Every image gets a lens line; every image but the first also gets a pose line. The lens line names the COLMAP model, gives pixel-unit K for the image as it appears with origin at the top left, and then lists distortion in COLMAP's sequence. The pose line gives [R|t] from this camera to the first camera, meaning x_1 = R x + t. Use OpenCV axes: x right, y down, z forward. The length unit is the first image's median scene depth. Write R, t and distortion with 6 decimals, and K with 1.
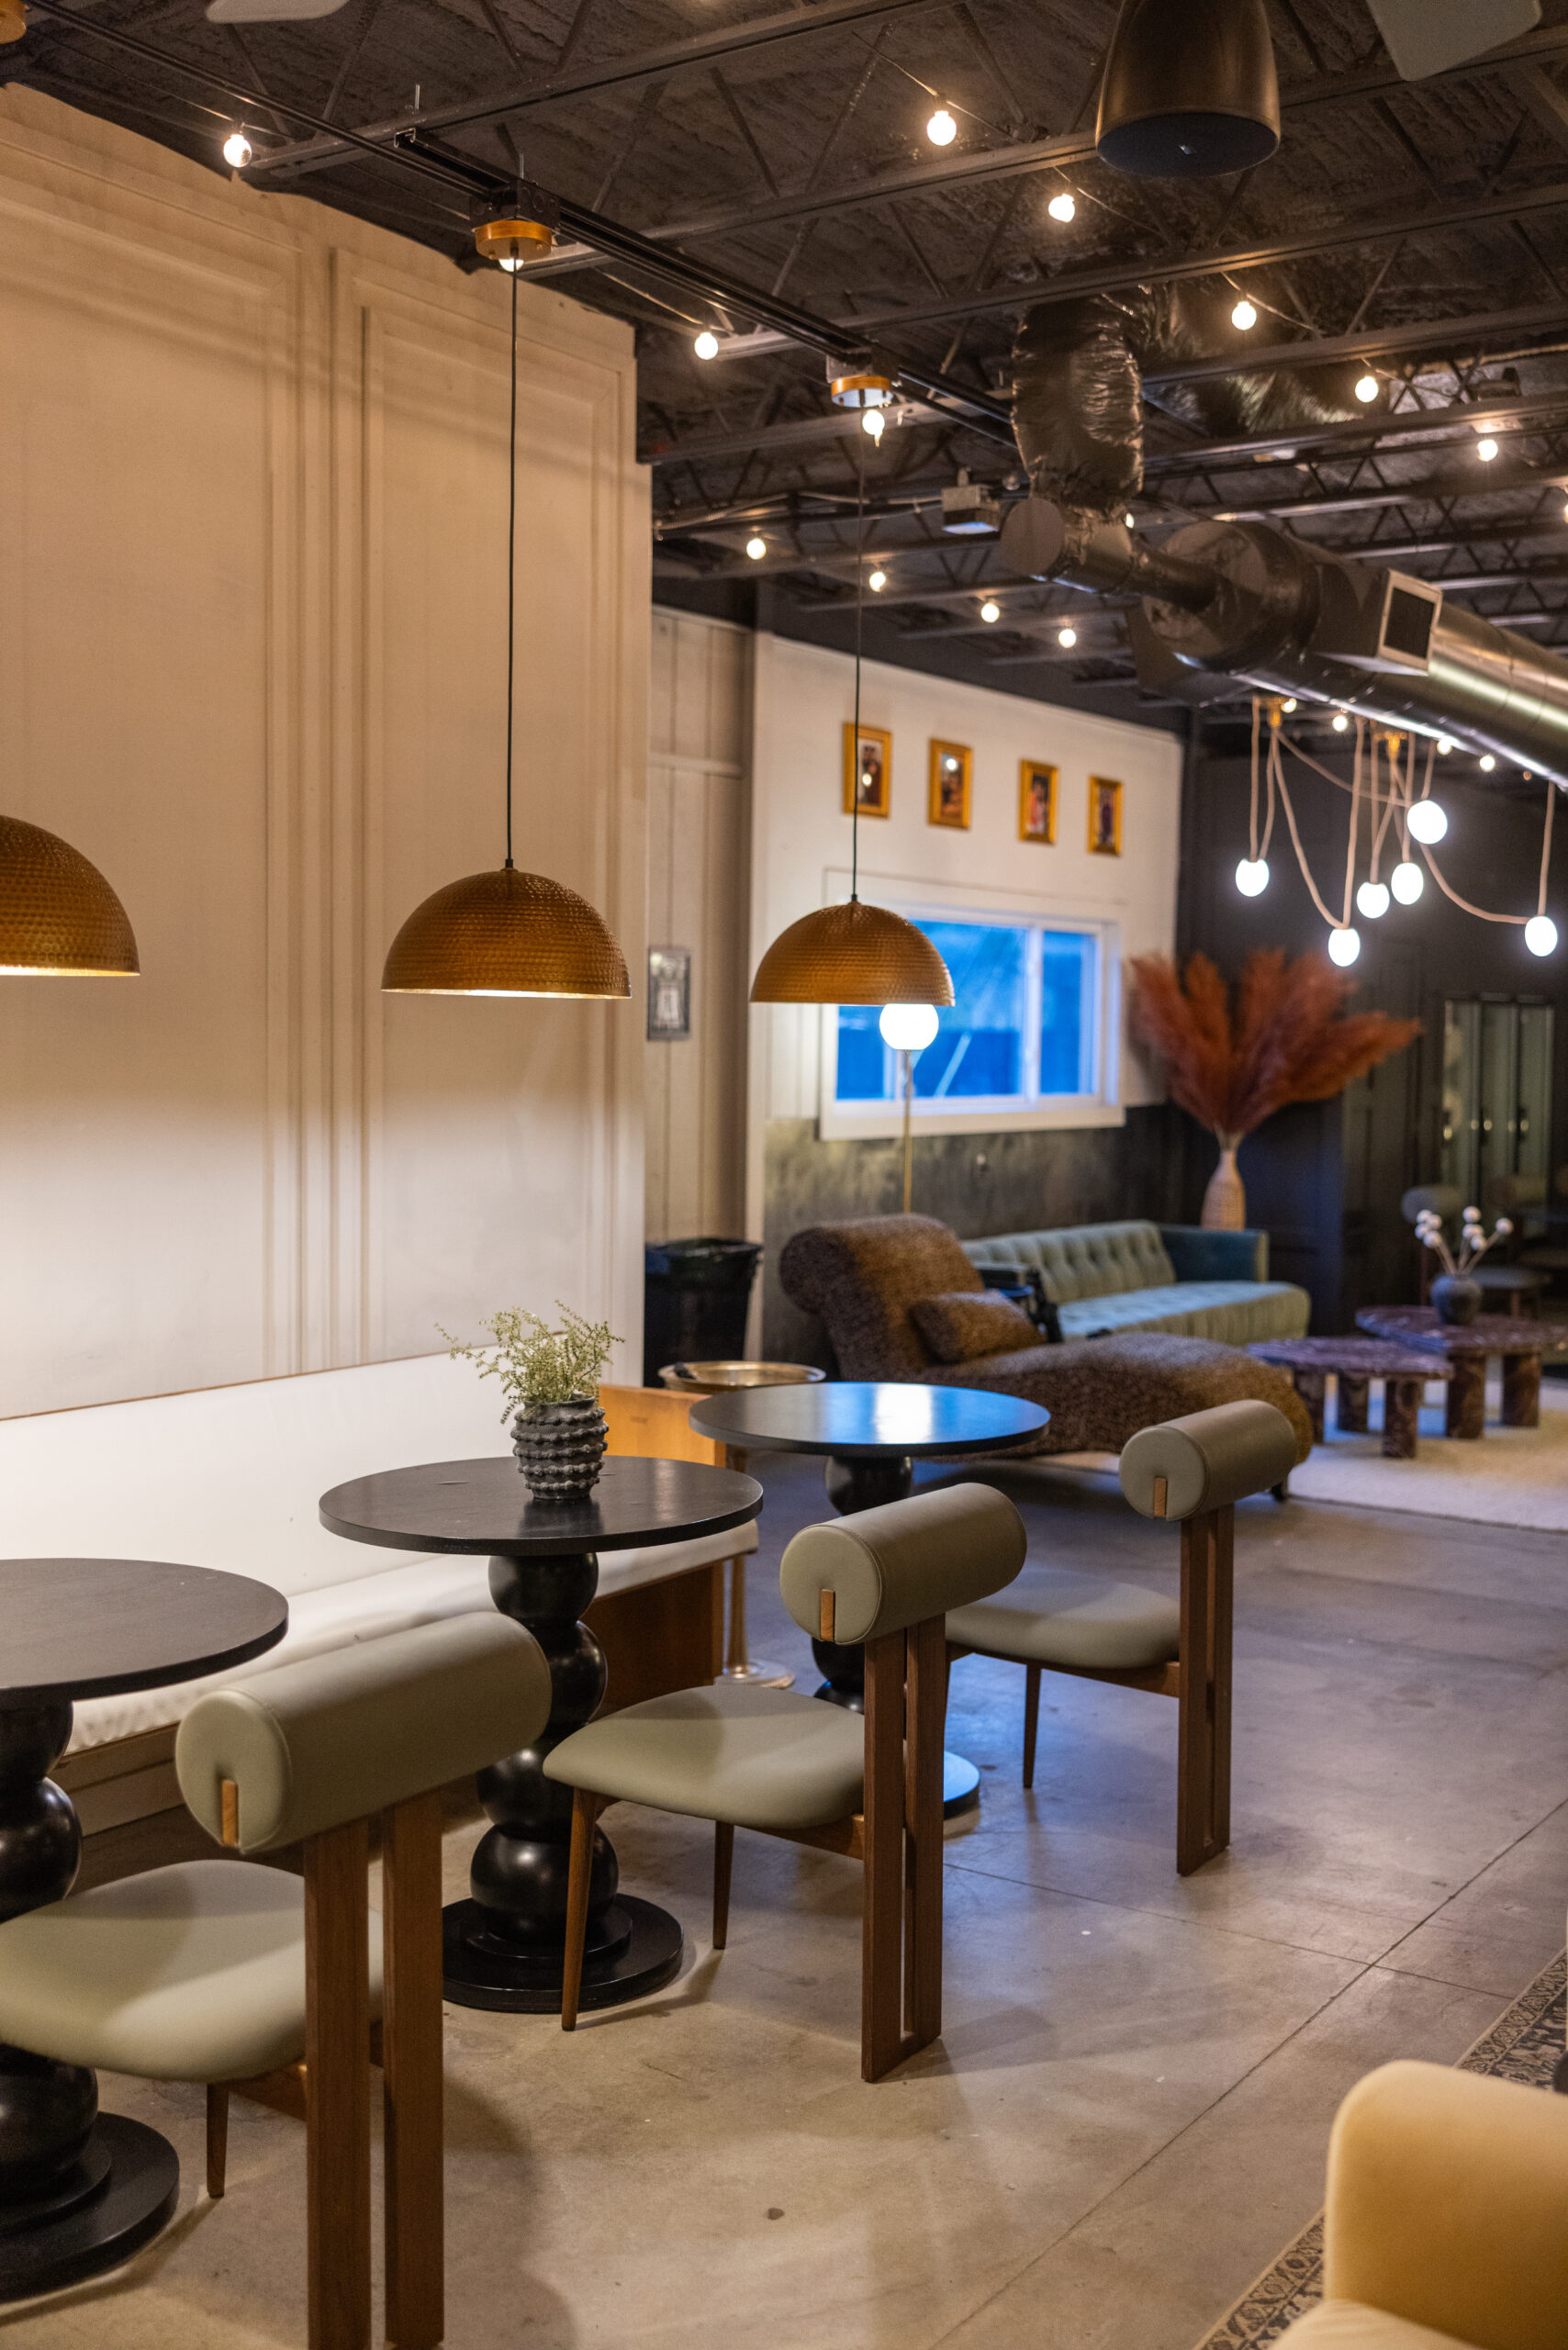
lens RADIAL K [[2424.0, 0, 784.0], [0, 2424.0, 1175.0], [0, 0, 1]] dist [0.005707, 0.002378]
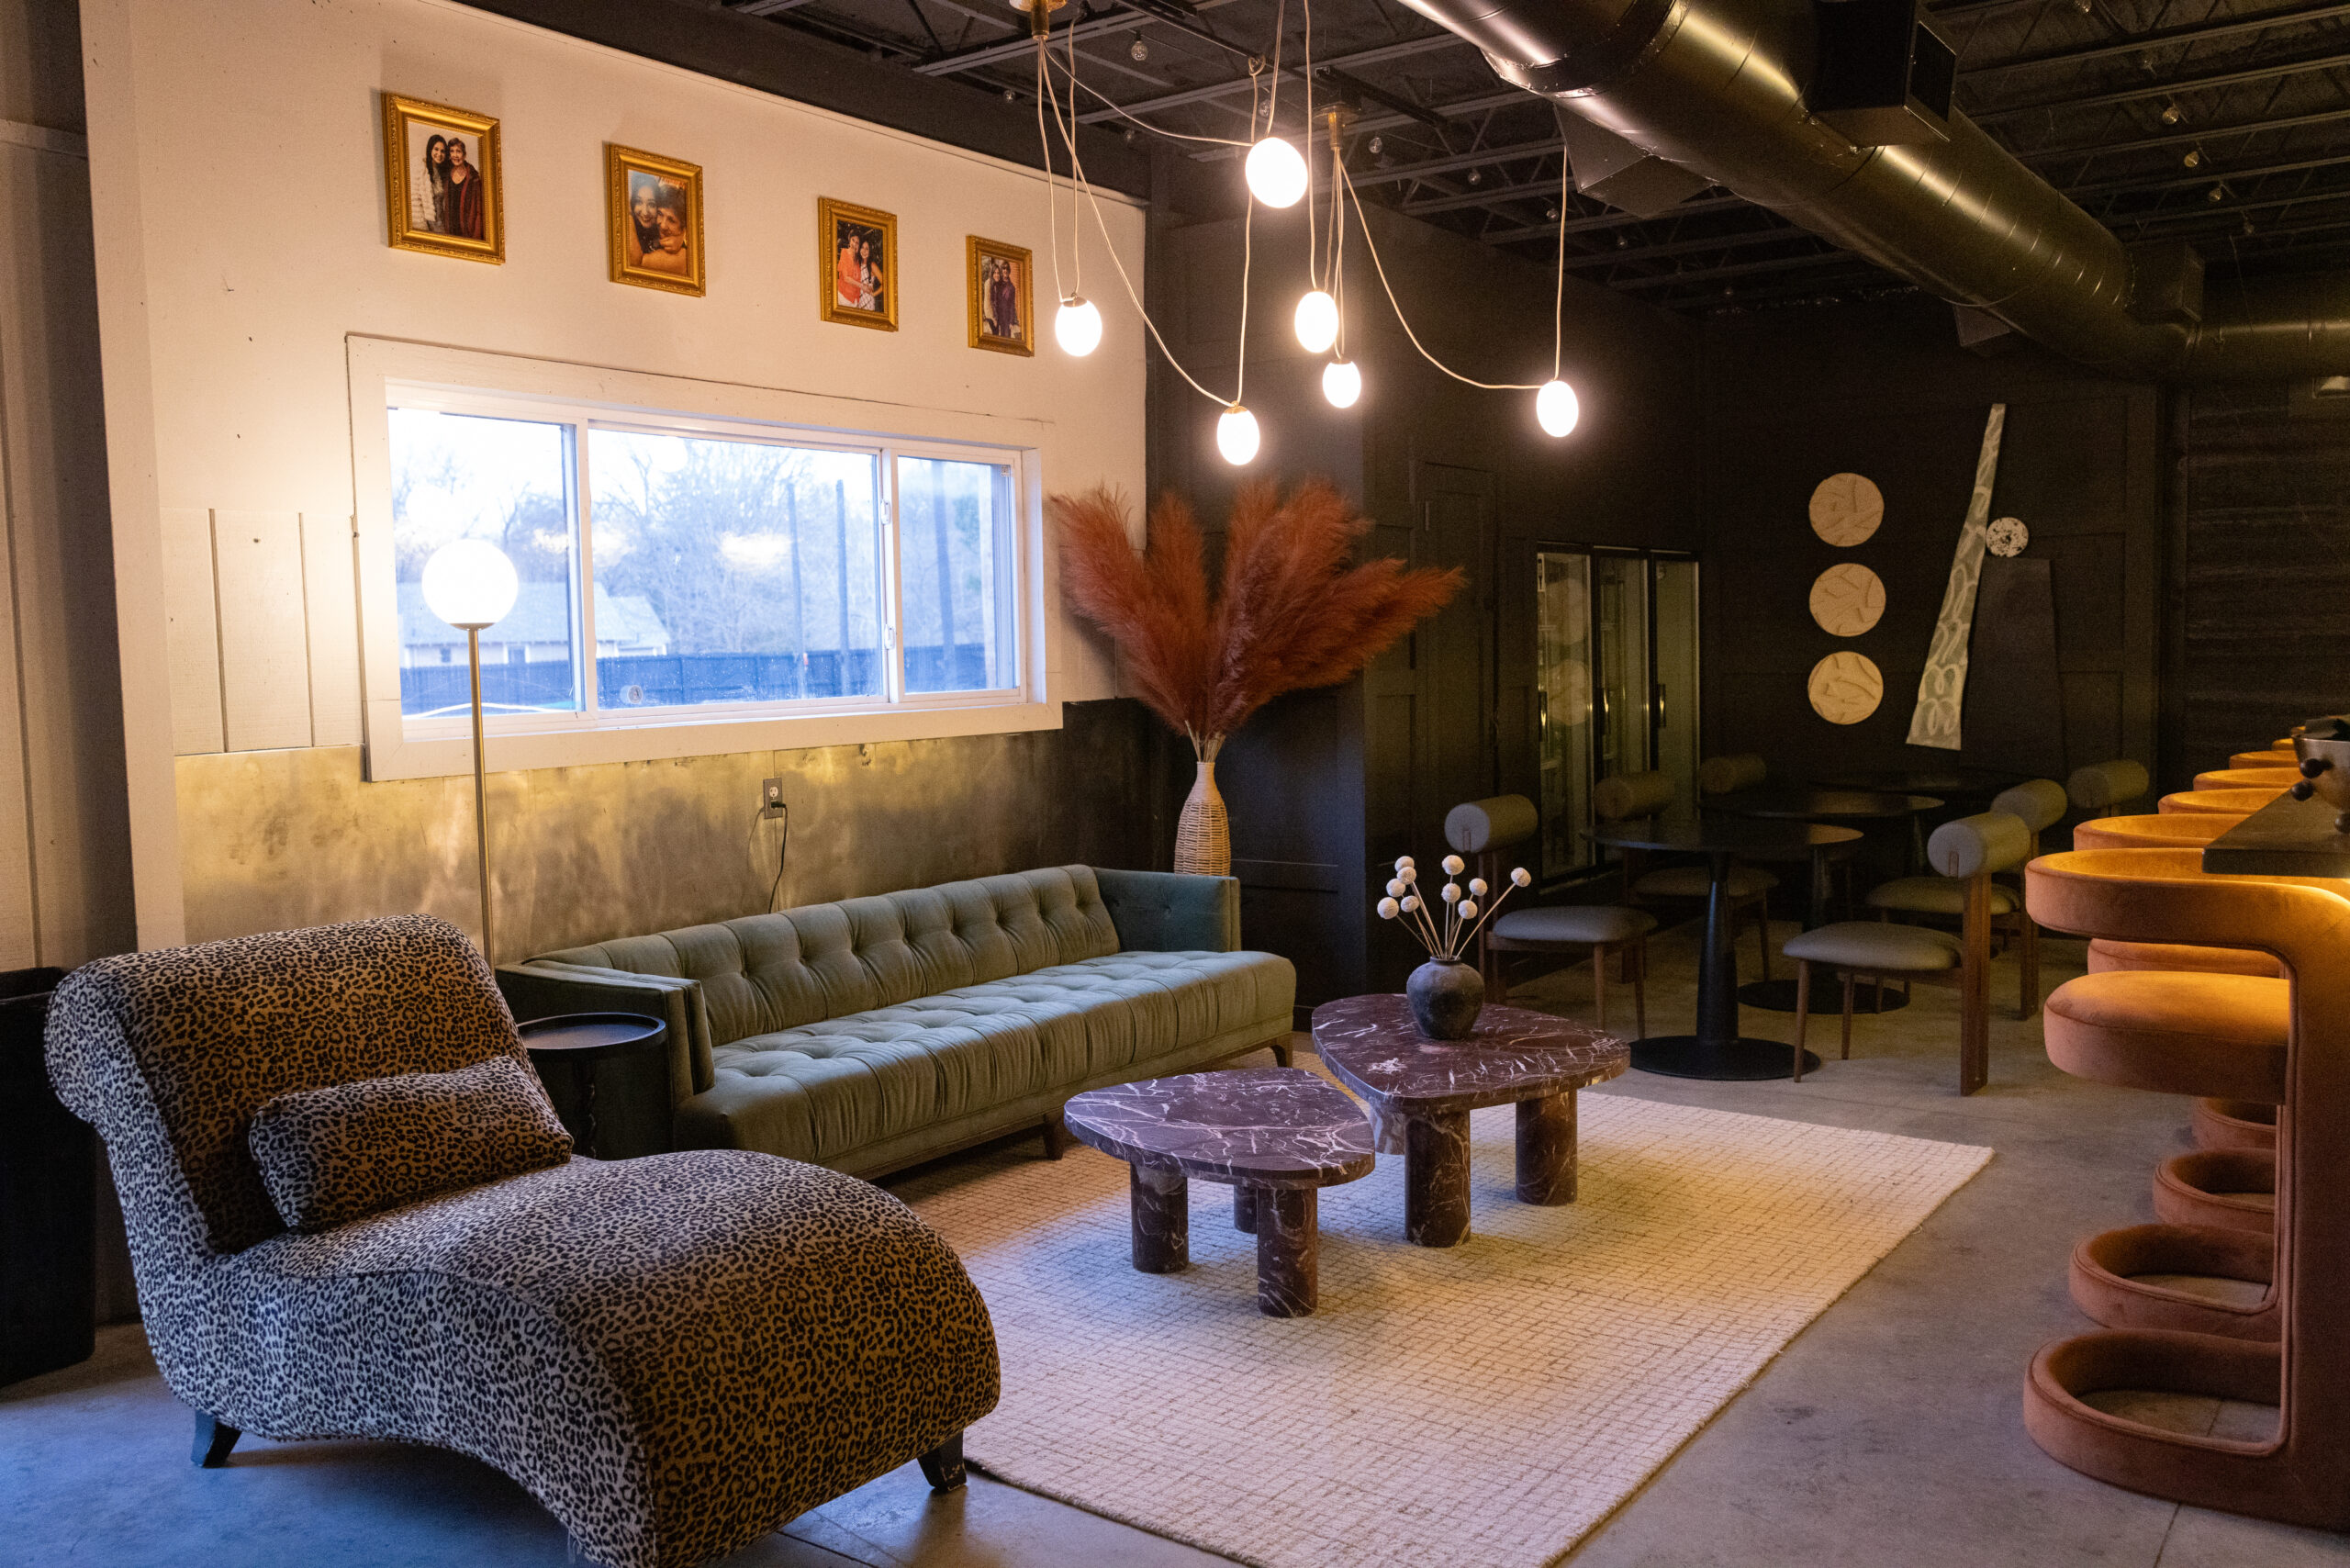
lens RADIAL K [[1928.6, 0, 1175.0], [0, 1928.6, 784.0], [0, 0, 1]] dist [0.010505, 0.007585]
pose [[0.999162, -0.032643, -0.024698, 0.193703], [0.033026, 0.999338, 0.015256, -0.012197], [0.024184, -0.016059, 0.999579, 0.435085]]
